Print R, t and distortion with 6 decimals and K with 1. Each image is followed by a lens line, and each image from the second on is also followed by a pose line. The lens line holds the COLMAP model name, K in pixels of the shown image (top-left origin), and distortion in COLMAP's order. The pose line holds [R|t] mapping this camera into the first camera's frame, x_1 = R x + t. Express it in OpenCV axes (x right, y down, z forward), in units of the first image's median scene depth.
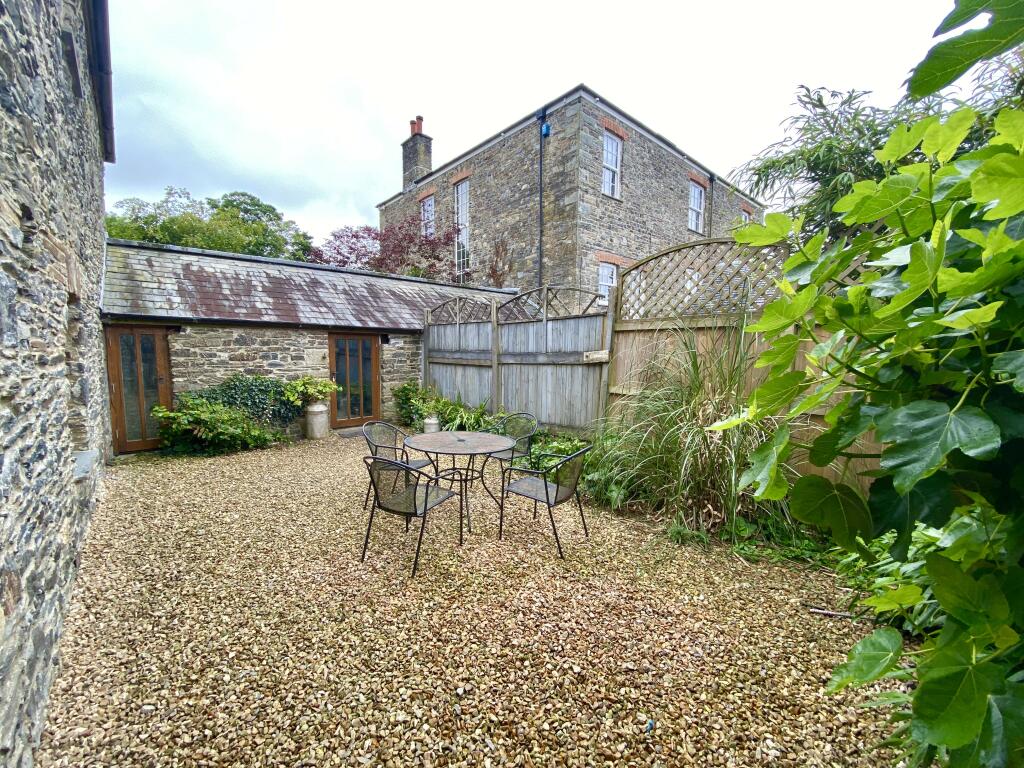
lens RADIAL K [[416.1, 0, 515.3], [0, 416.1, 385.2], [0, 0, 1]] dist [0.019176, -0.019305]
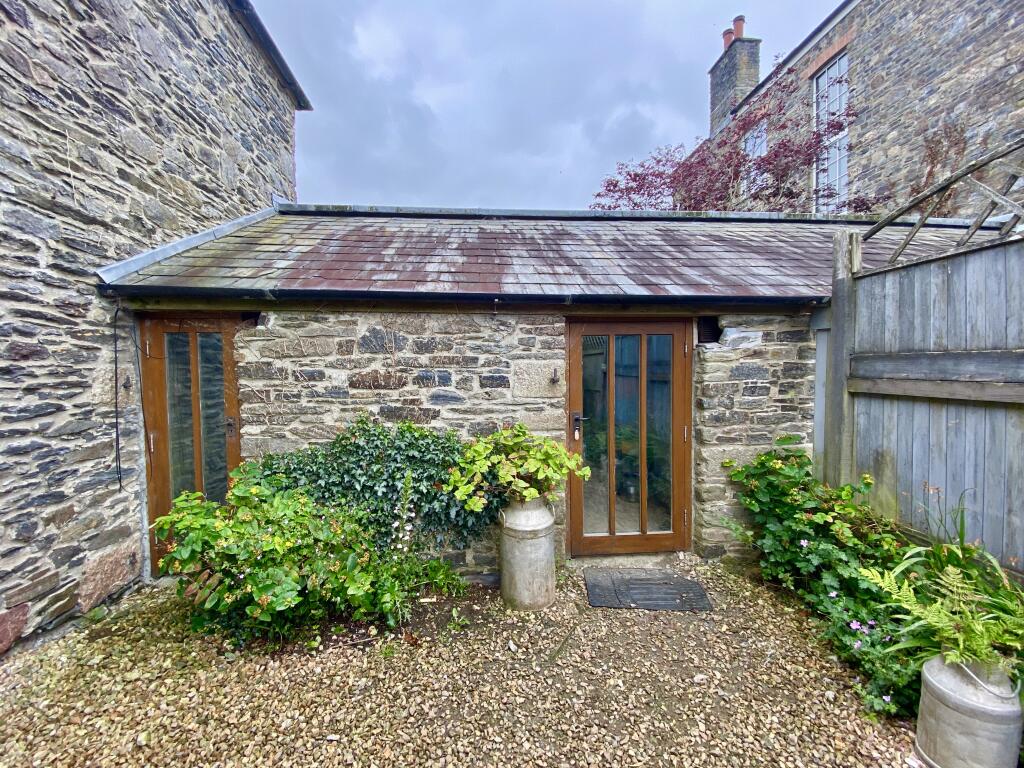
lens RADIAL K [[416.1, 0, 515.3], [0, 416.1, 385.2], [0, 0, 1]] dist [0.019176, -0.019305]
pose [[0.796213, 0.003931, -0.605004, -0.249362], [-0.036937, 0.998429, -0.042124, -0.043743], [0.603888, 0.055887, 0.795108, 0.665980]]
